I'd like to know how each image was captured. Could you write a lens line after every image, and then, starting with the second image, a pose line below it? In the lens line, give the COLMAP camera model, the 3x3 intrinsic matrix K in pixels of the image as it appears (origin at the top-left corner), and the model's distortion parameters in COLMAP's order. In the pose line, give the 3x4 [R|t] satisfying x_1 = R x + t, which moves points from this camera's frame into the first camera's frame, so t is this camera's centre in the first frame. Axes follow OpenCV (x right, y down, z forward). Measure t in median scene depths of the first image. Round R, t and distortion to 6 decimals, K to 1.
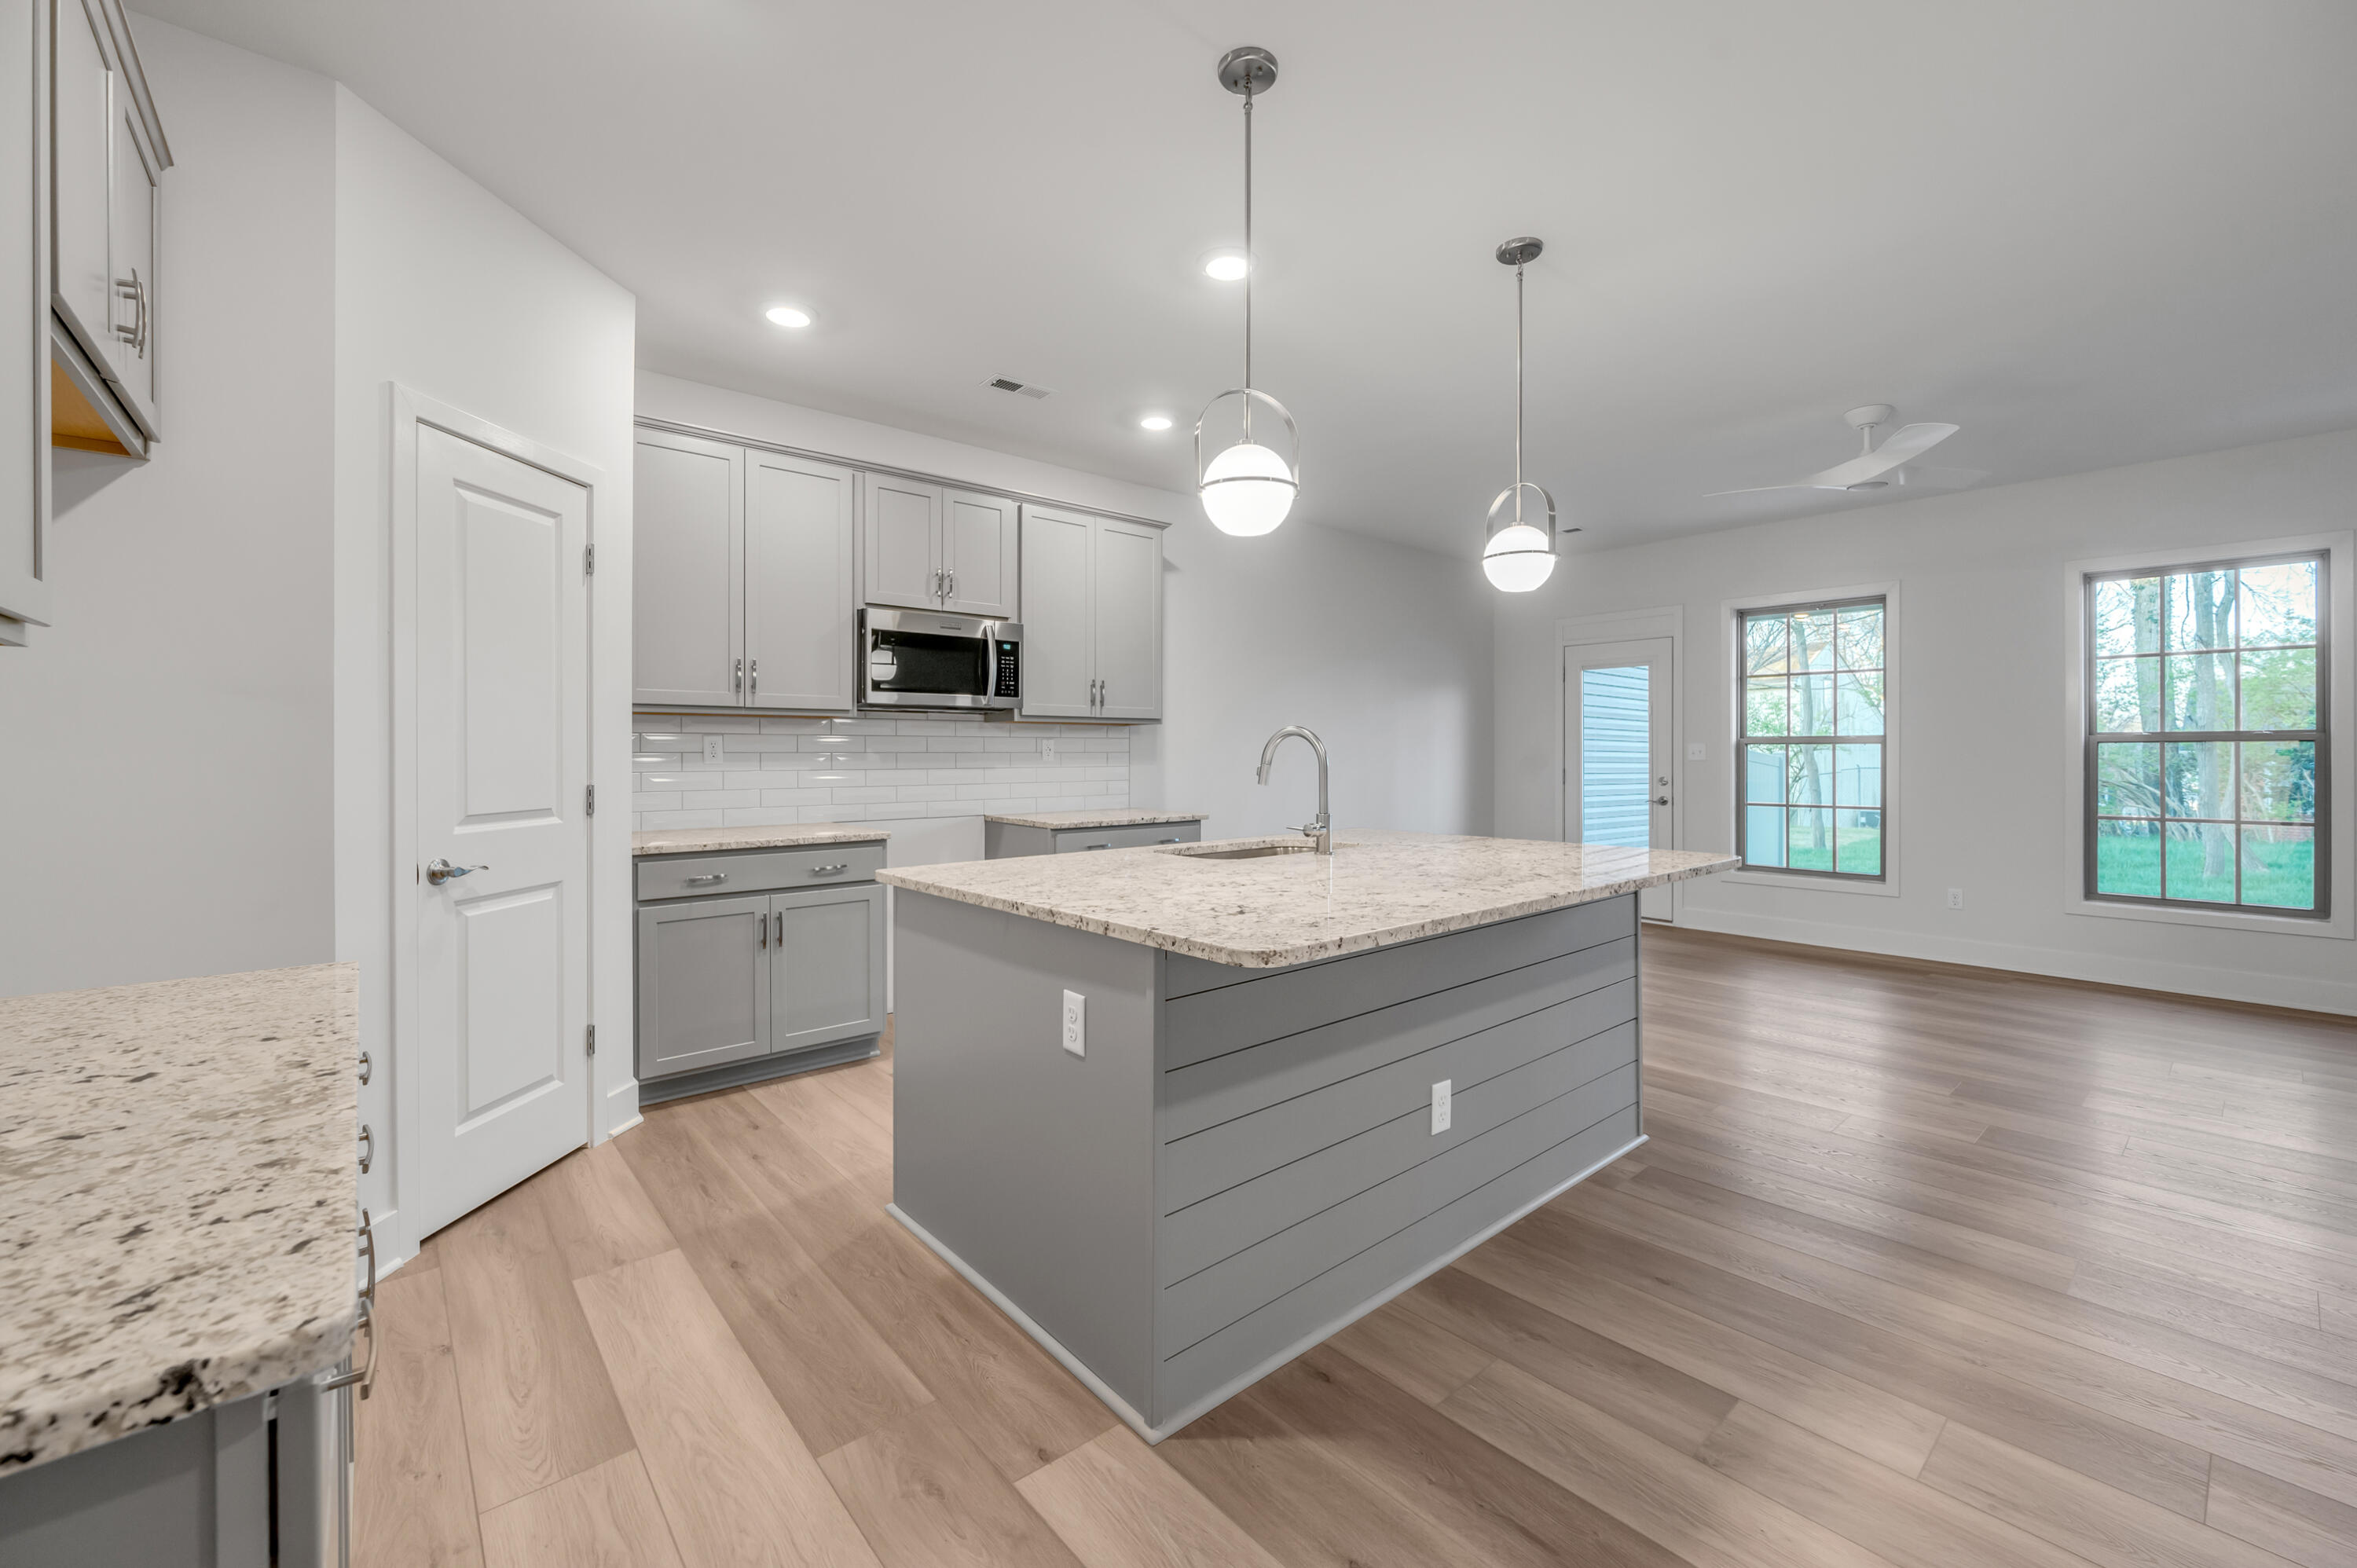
lens RADIAL K [[967.0, 0, 1192.3], [0, 967.0, 757.4], [0, 0, 1]] dist [-0.000161, -0.000018]
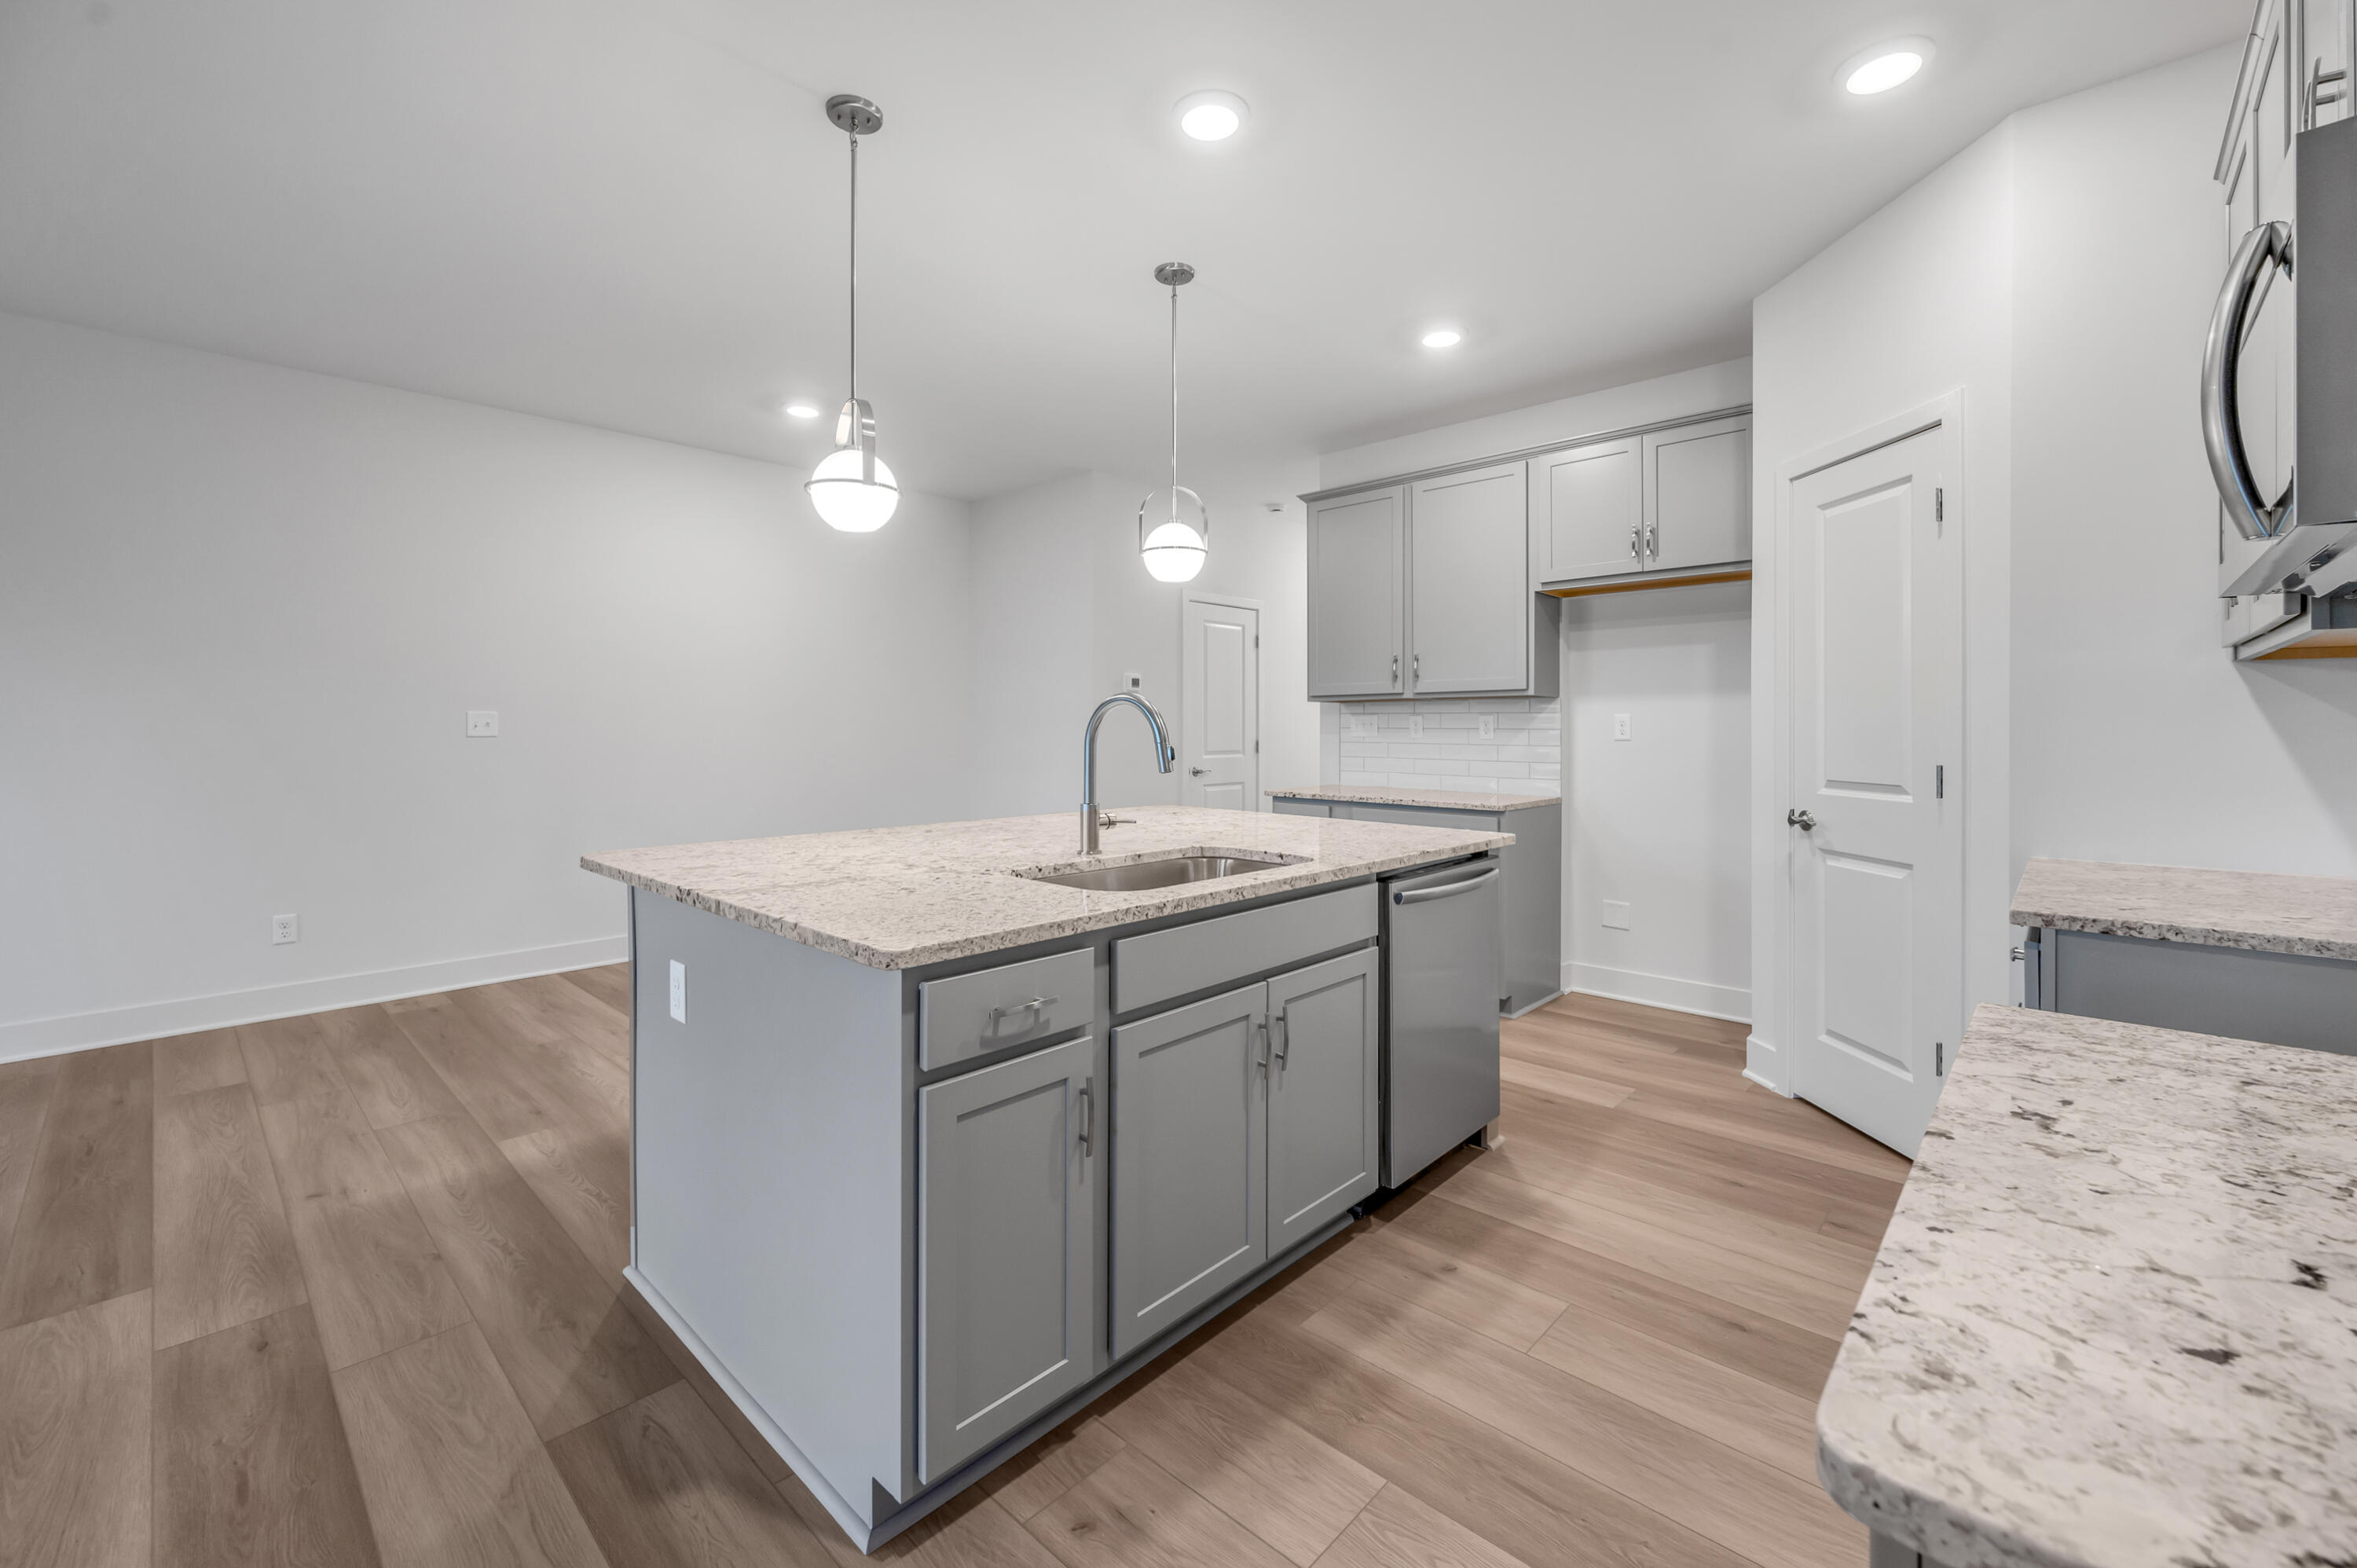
lens RADIAL K [[964.5, 0, 1183.5], [0, 964.5, 722.6], [0, 0, 1]] dist [0.000811, 0.000133]
pose [[-0.994901, -0.000028, -0.100852, 0.151601], [-0.000328, 0.999996, 0.002962, -0.013142], [0.100851, 0.002980, -0.994897, 1.945054]]
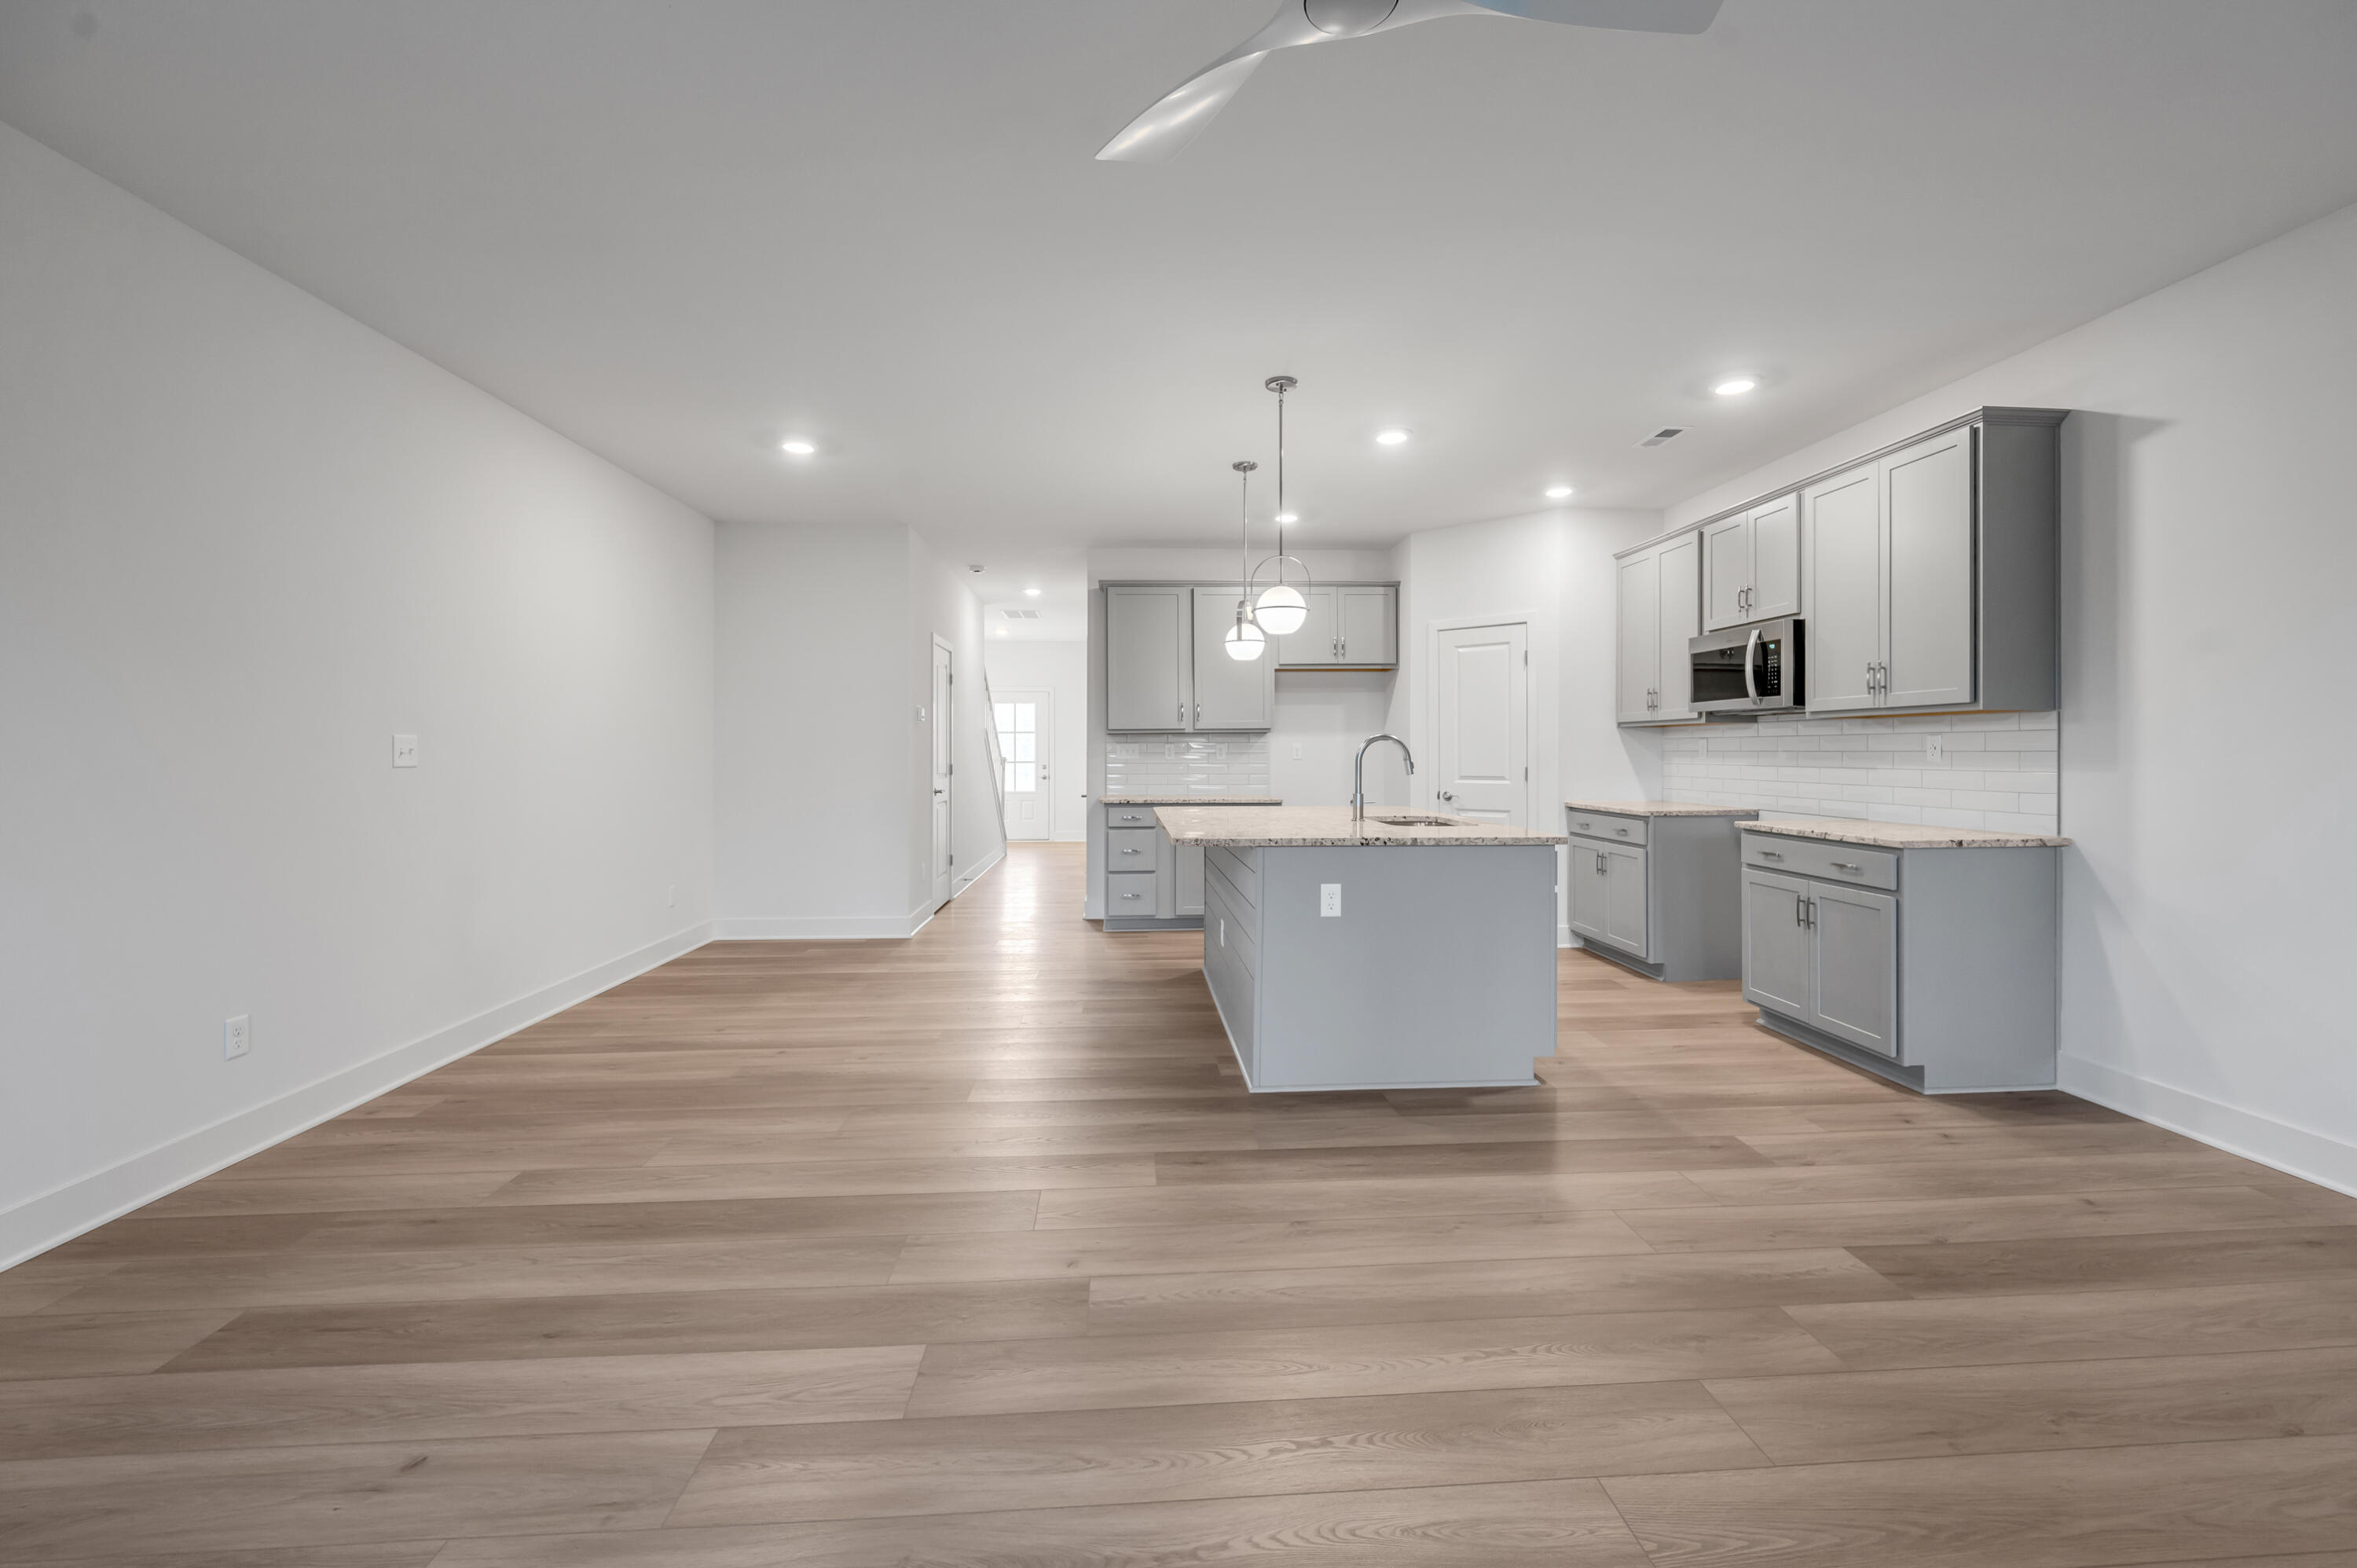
lens RADIAL K [[967.0, 0, 1192.3], [0, 967.0, 757.4], [0, 0, 1]] dist [-0.000161, -0.000018]
pose [[-0.600604, 0.006790, -0.799518, 1.580368], [-0.002536, 0.999943, 0.010396, -0.012501], [0.799543, 0.008271, -0.600552, 1.812123]]
